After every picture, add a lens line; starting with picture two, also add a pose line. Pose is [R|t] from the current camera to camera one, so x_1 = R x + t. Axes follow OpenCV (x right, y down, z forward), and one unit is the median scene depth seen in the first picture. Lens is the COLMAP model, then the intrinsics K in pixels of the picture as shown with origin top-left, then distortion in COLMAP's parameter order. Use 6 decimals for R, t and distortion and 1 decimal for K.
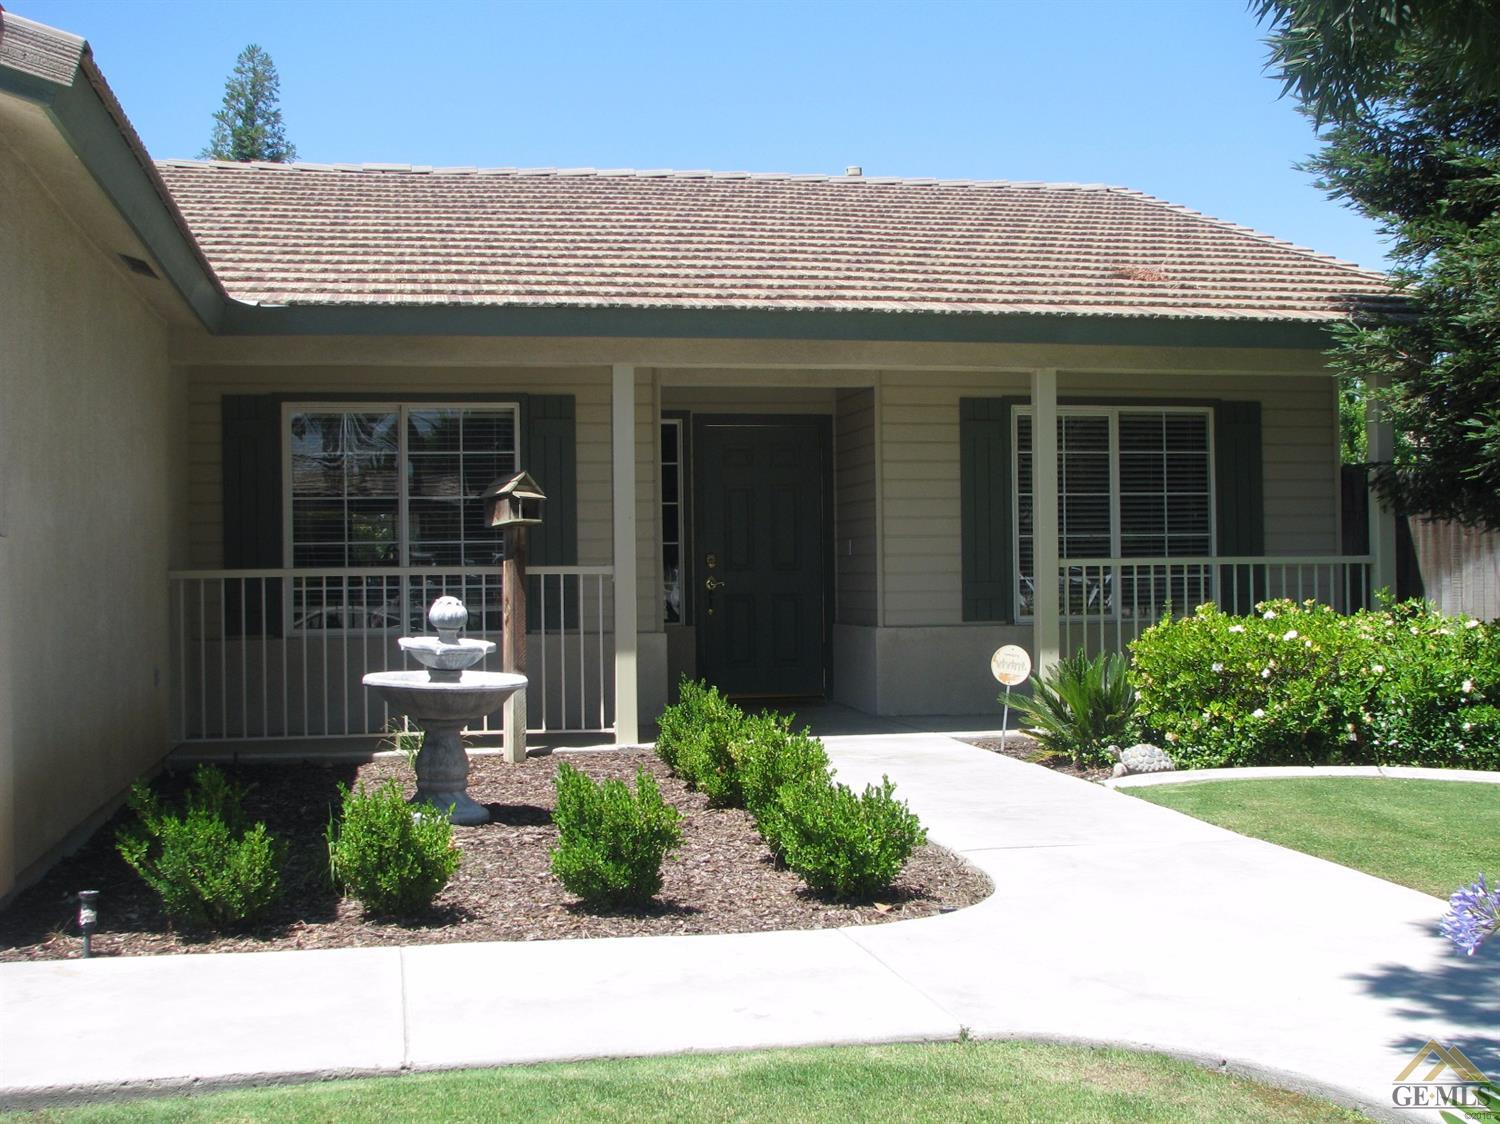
lens RADIAL K [[1824.4, 0, 750.0], [0, 1824.4, 562.0], [0, 0, 1]] dist [-0.084037, 0.026541]
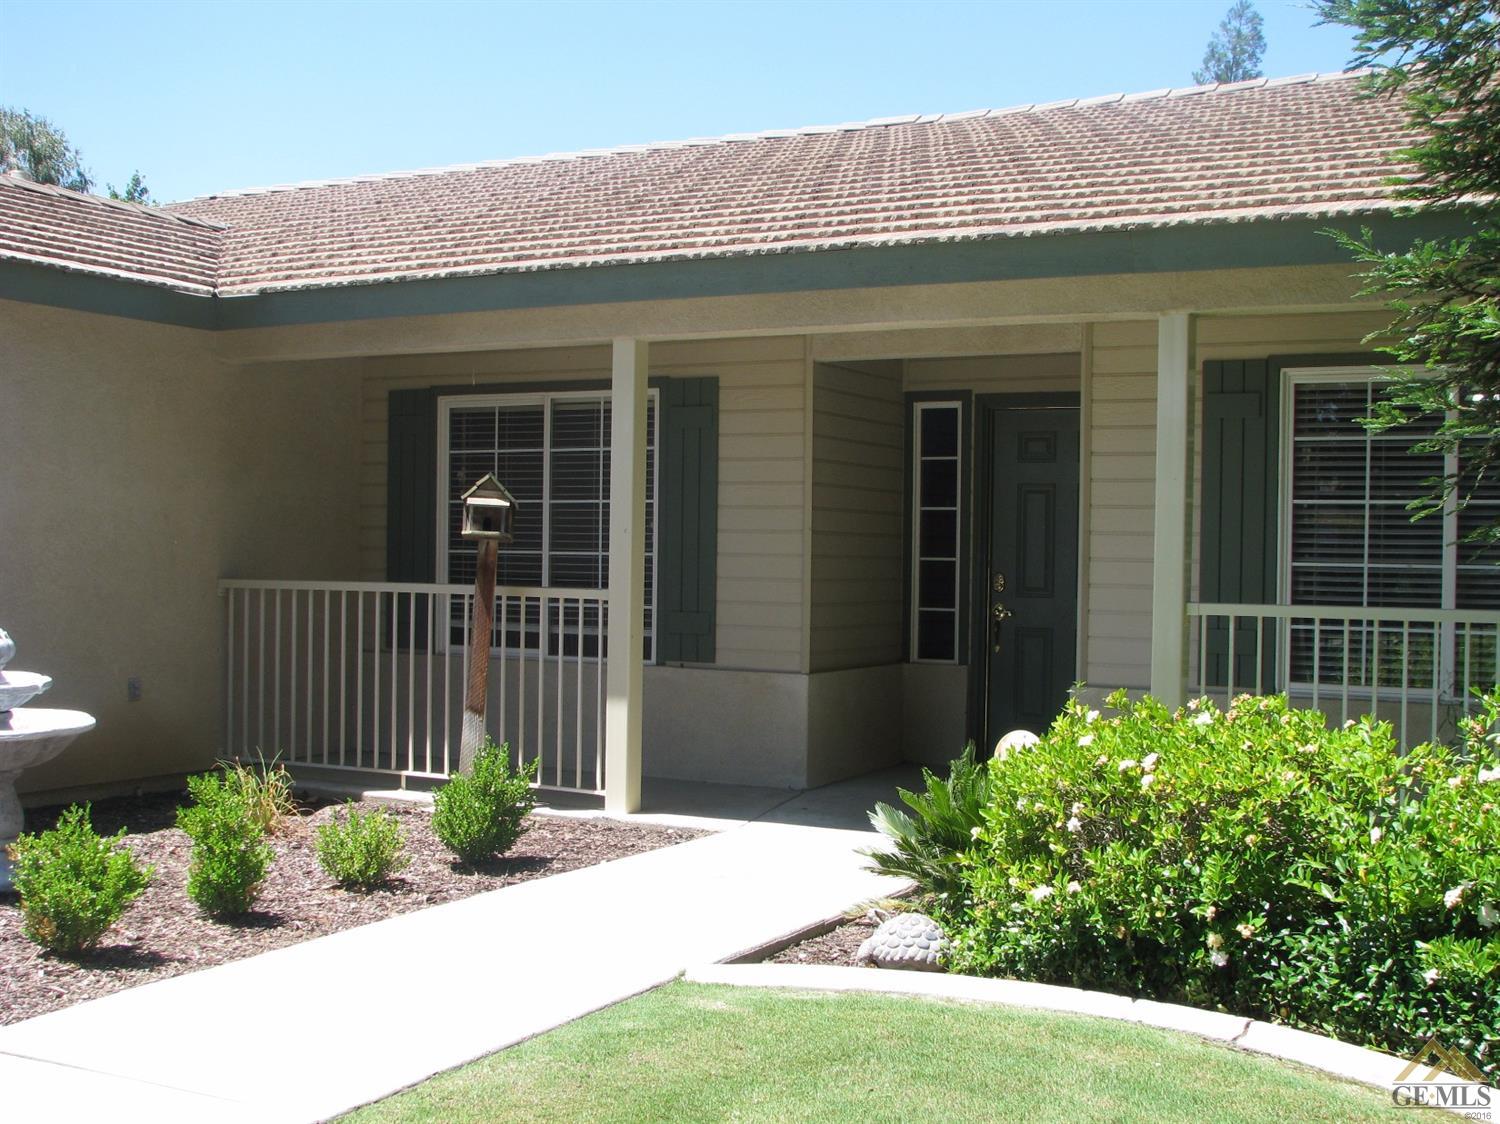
lens RADIAL K [[1824.4, 0, 750.0], [0, 1824.4, 562.0], [0, 0, 1]] dist [-0.084037, 0.026541]
pose [[0.782936, 0.027482, -0.621495, 0.484845], [-0.021108, 0.999622, 0.017611, -0.026336], [0.621744, -0.000670, 0.783220, 0.416210]]
